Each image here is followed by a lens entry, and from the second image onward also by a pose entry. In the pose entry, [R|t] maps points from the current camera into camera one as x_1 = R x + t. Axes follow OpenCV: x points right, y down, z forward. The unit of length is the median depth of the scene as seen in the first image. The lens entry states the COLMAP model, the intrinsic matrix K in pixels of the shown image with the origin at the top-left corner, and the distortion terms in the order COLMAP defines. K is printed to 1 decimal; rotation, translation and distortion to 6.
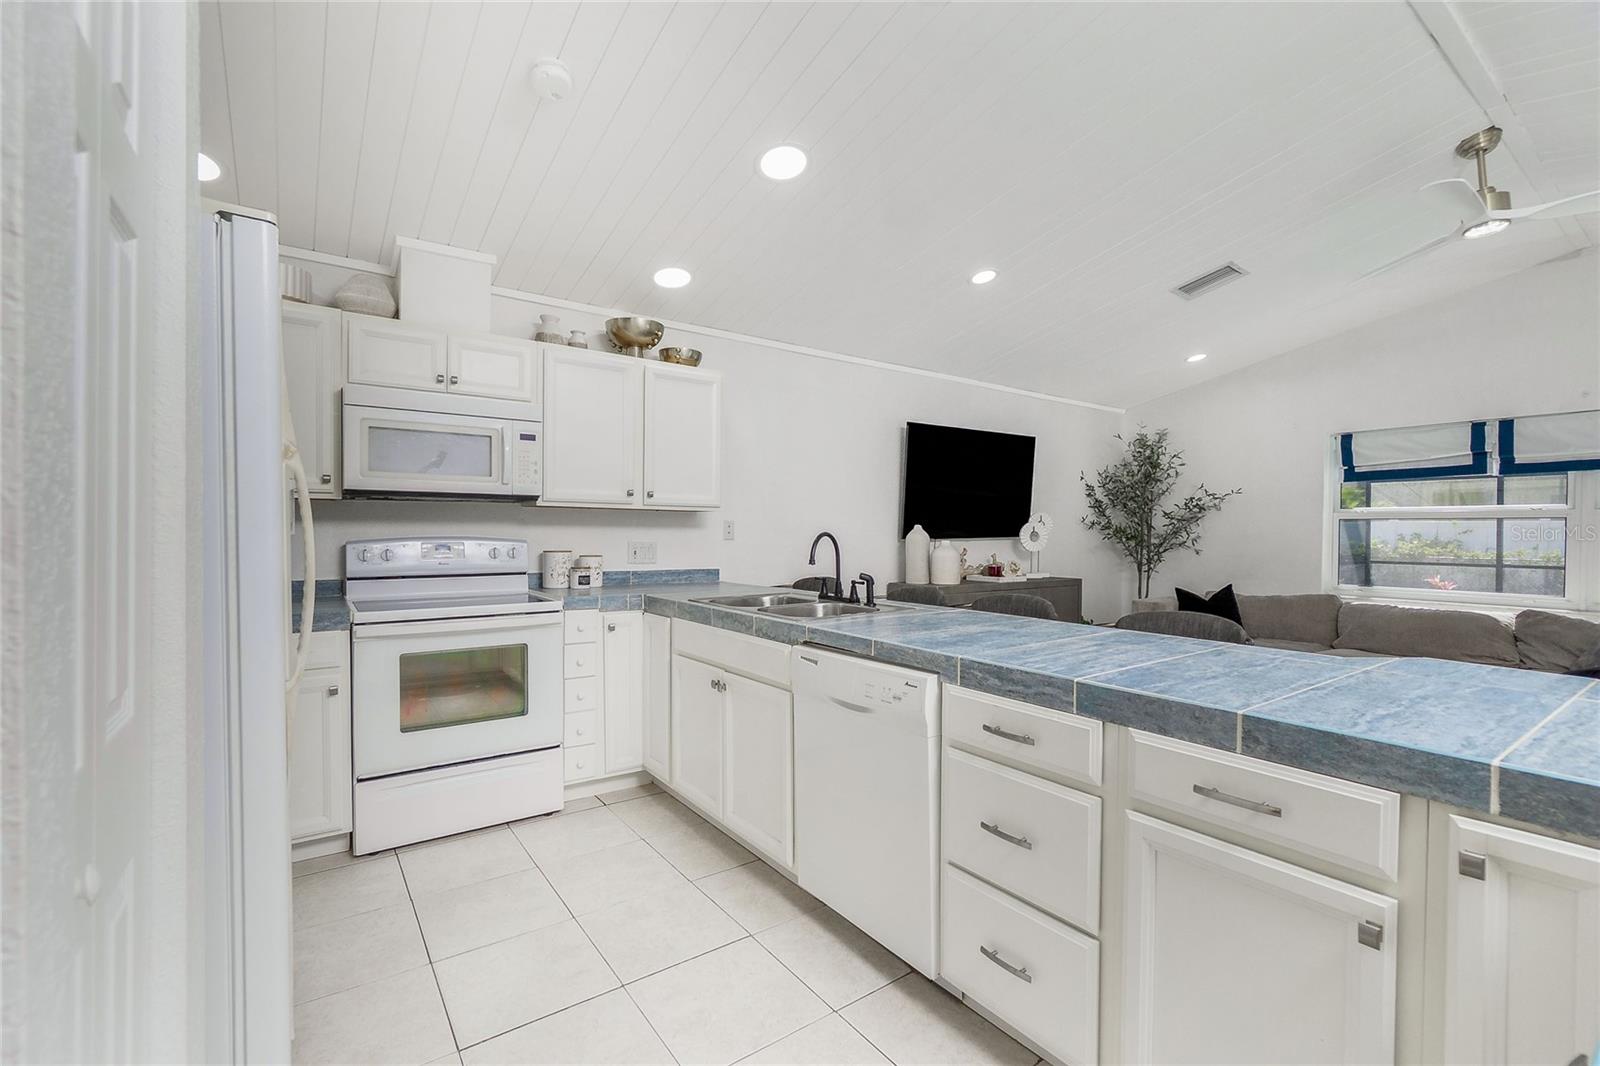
lens RADIAL K [[700.2, 0, 774.7], [0, 700.2, 535.6], [0, 0, 1]] dist [-0.001640, 0.000118]
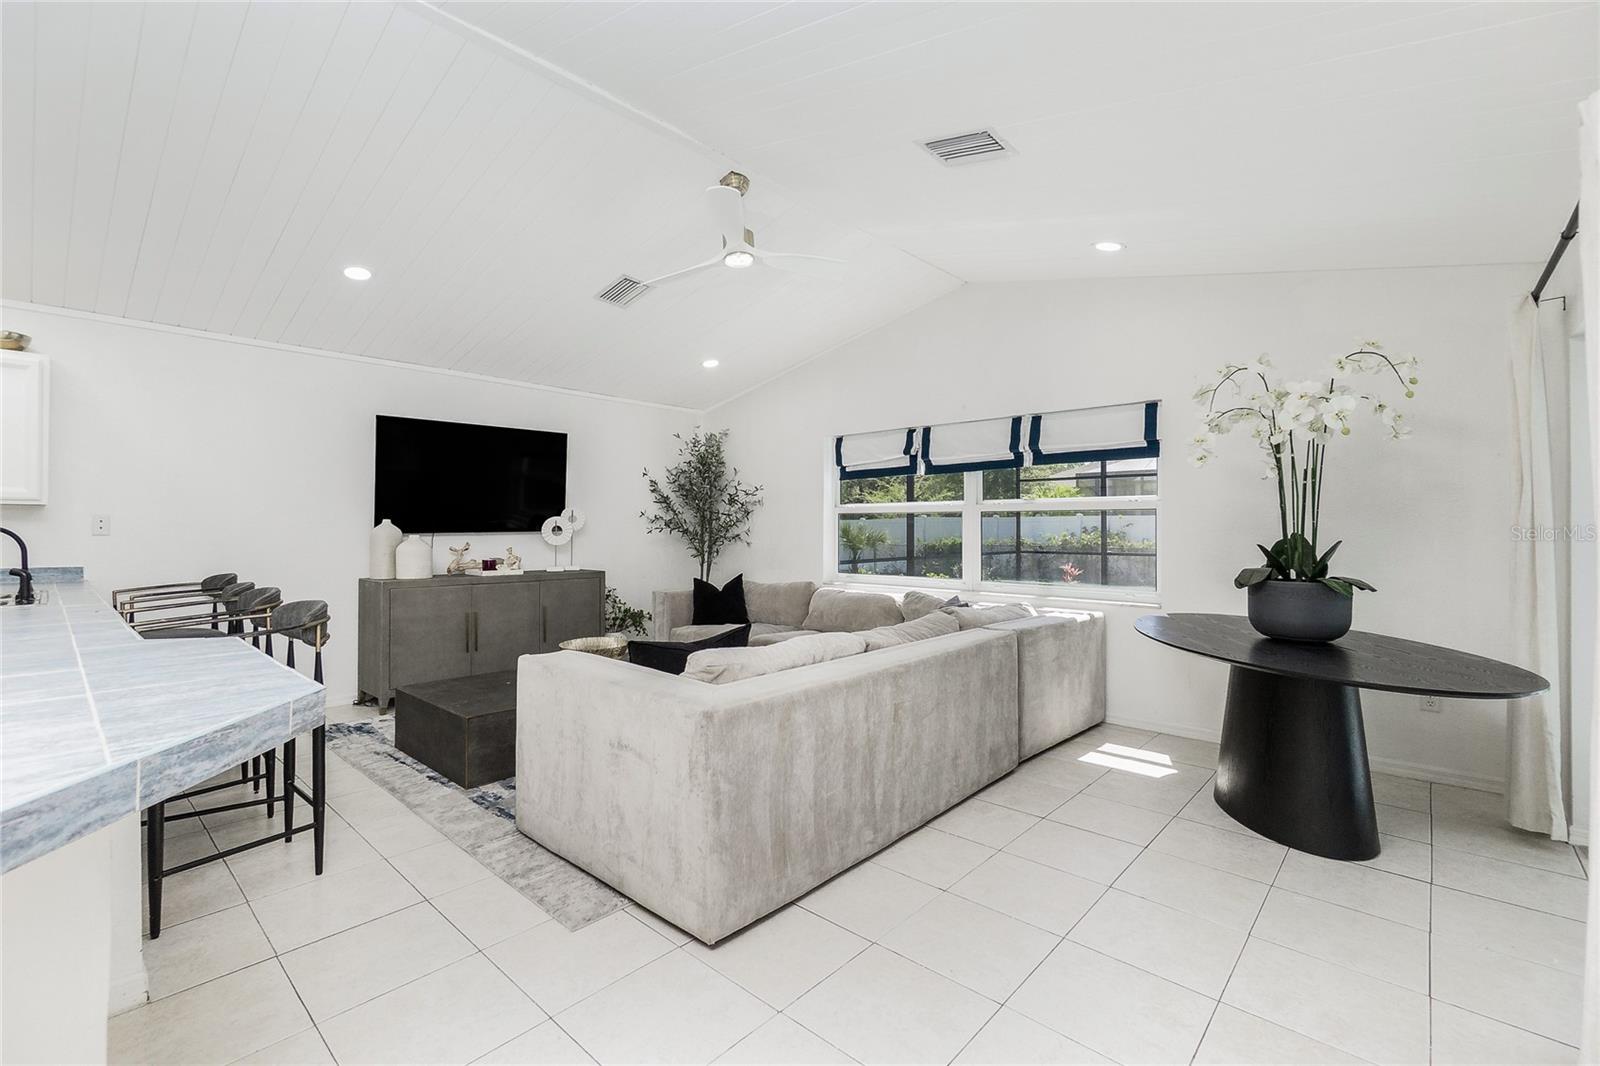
lens RADIAL K [[707.9, 0, 774.8], [0, 707.9, 524.6], [0, 0, 1]] dist [-0.003706, 0.000002]
pose [[0.979568, -0.004026, 0.201071, 0.617285], [0.006031, 0.999938, -0.009361, 0.005251], [-0.201021, 0.010382, 0.979532, -0.102470]]
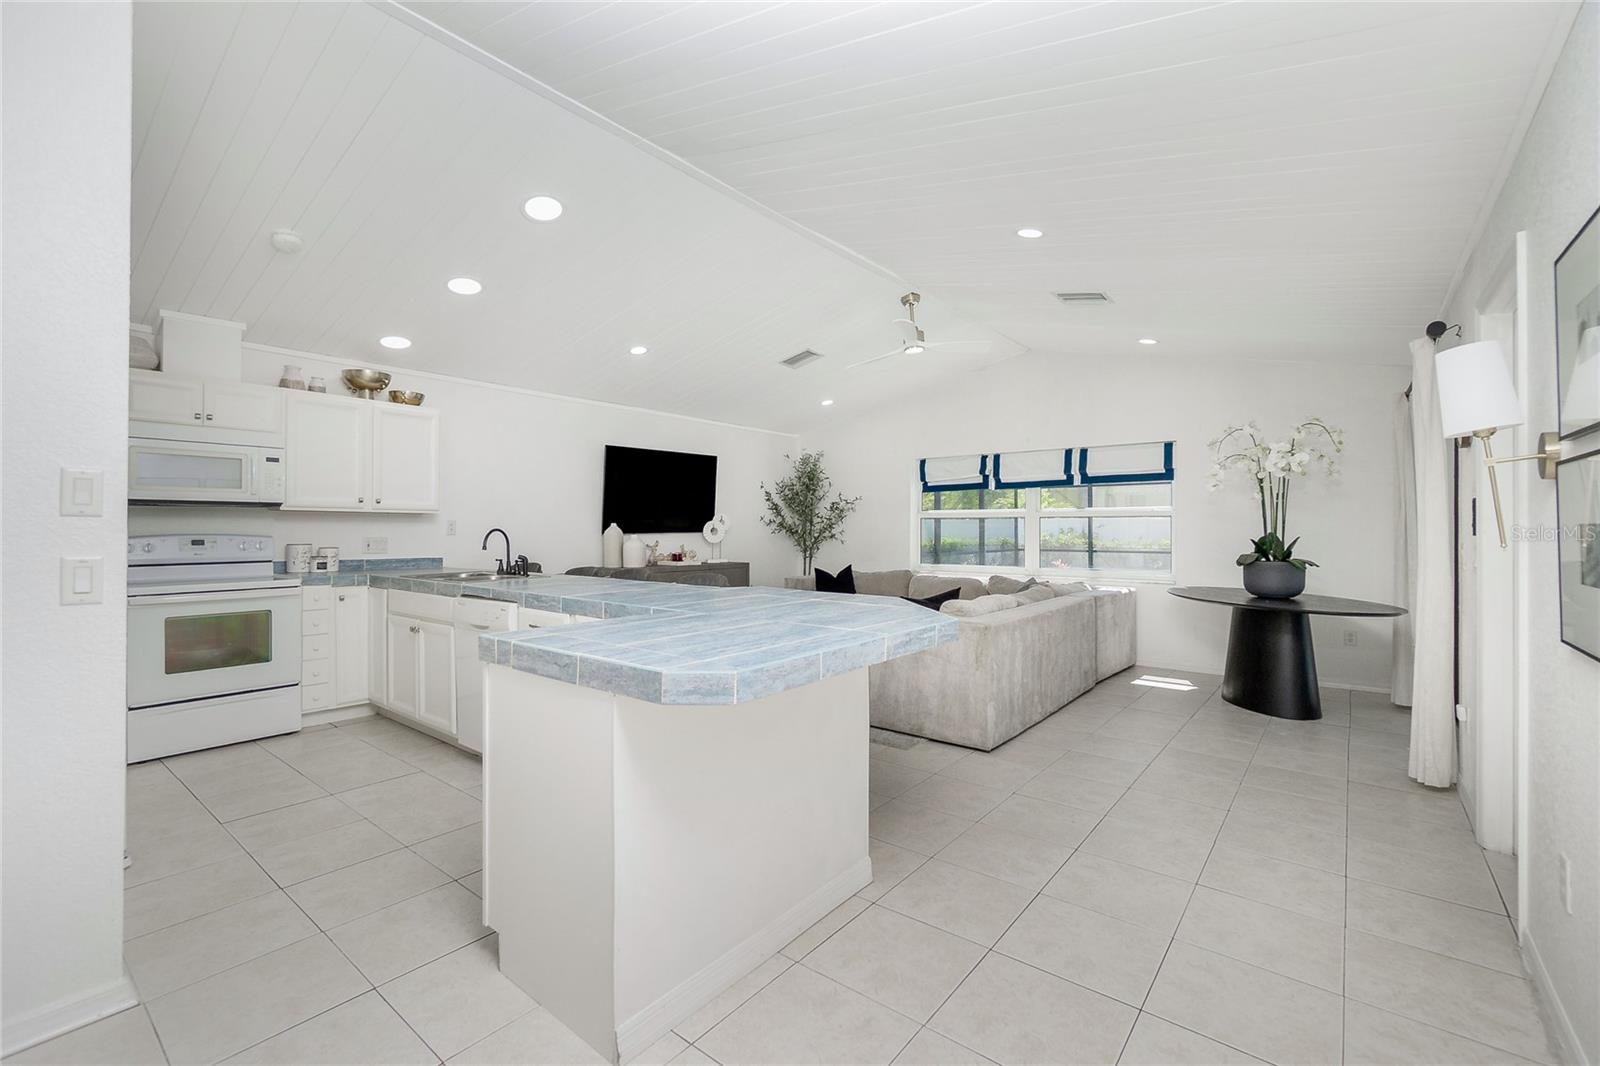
lens RADIAL K [[707.9, 0, 774.8], [0, 707.9, 524.6], [0, 0, 1]] dist [-0.003706, 0.000002]
pose [[0.965076, -0.003861, 0.261943, 0.169000], [0.006911, 0.999919, -0.010722, 0.004650], [-0.261880, 0.012158, 0.965024, -0.426844]]
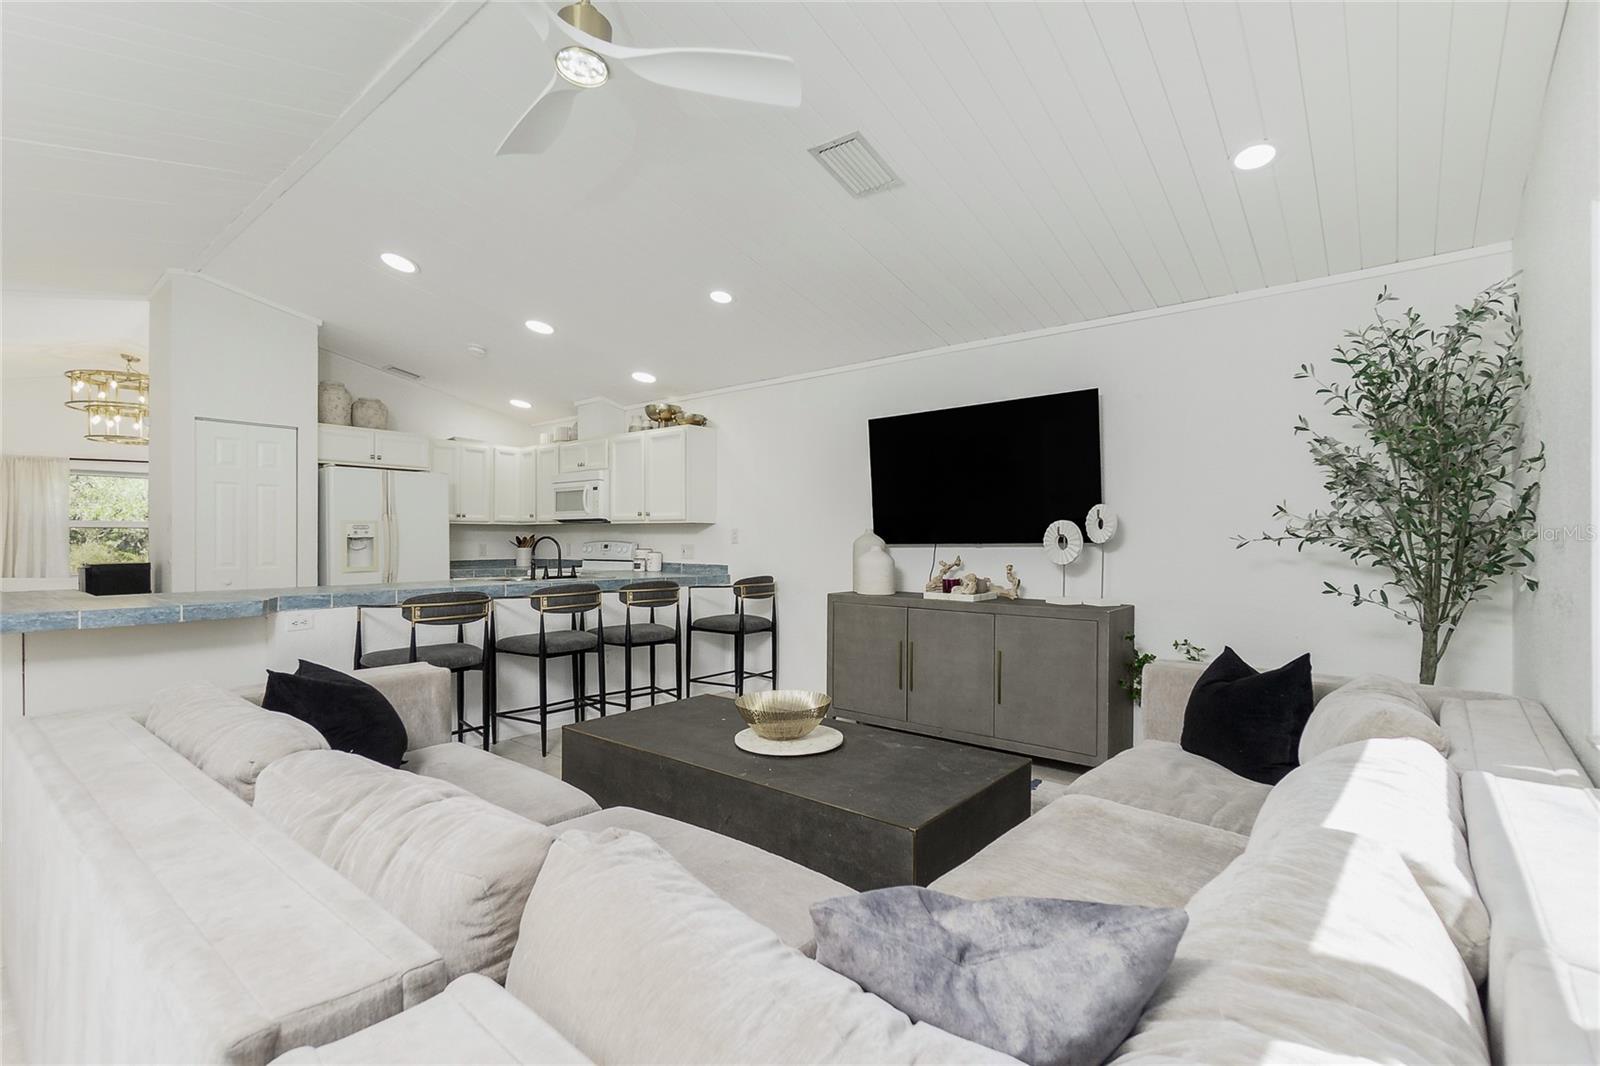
lens RADIAL K [[730.1, 0, 800.0], [0, 730.1, 533.0], [0, 0, 1]] dist [-0.000397, 0.000031]
pose [[0.252550, -0.015562, -0.967459, 1.272700], [-0.010013, 0.999775, -0.018696, 0.010270], [0.967532, 0.014409, 0.252337, 0.760392]]
